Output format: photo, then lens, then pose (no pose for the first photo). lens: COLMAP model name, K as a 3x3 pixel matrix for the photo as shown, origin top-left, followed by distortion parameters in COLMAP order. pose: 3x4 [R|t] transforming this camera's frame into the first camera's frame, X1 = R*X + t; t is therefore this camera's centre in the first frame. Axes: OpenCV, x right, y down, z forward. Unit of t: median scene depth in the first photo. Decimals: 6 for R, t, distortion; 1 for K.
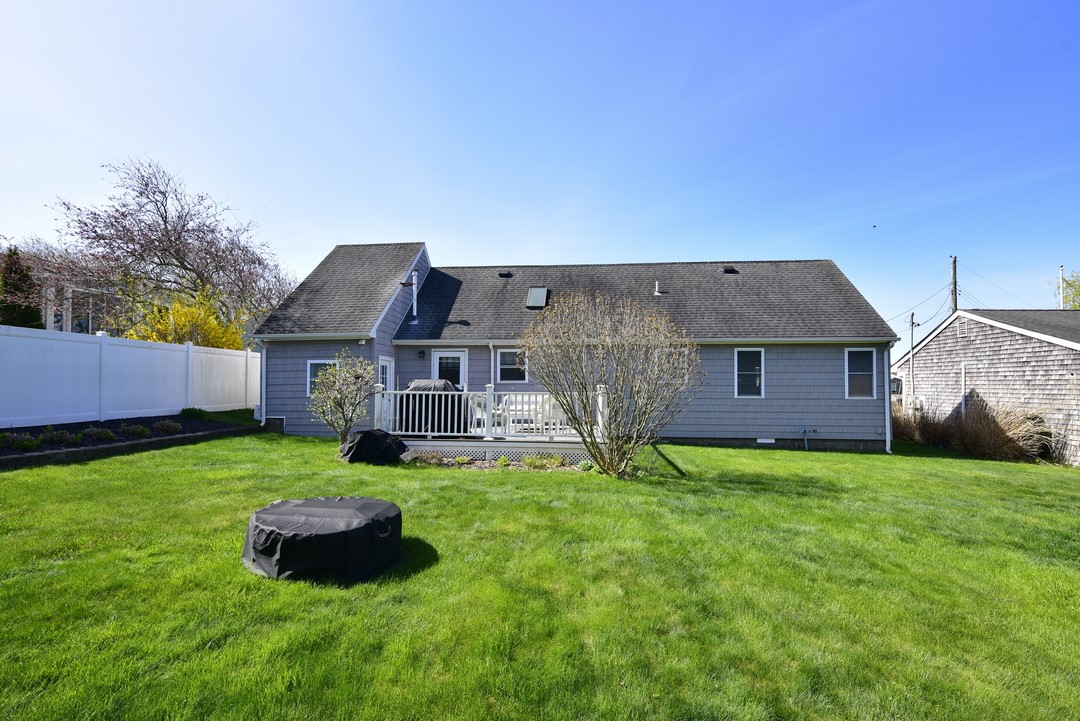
lens RADIAL K [[487.7, 0, 540.5], [0, 487.7, 382.2], [0, 0, 1]] dist [0.001659, 0.000311]
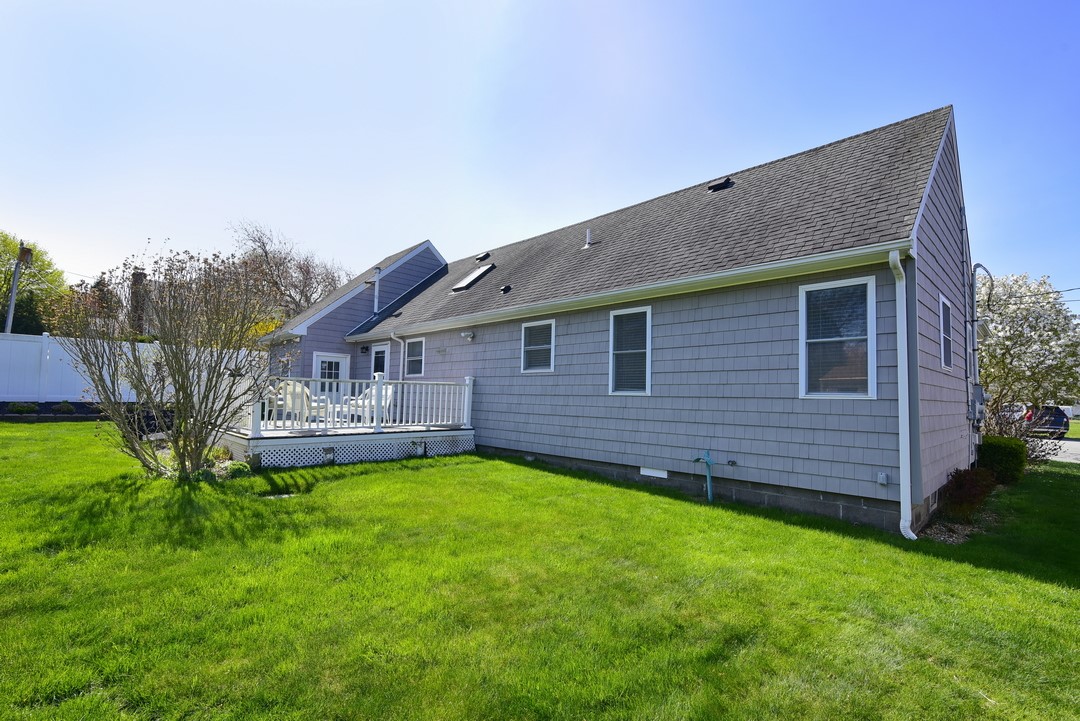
lens RADIAL K [[495.6, 0, 536.3], [0, 495.6, 366.2], [0, 0, 1]] dist [0.001527, 0.000468]
pose [[0.757500, -0.030996, -0.652099, 0.732871], [0.001146, 0.998934, -0.046151, 0.025532], [0.652834, 0.034212, 0.756728, 0.488194]]
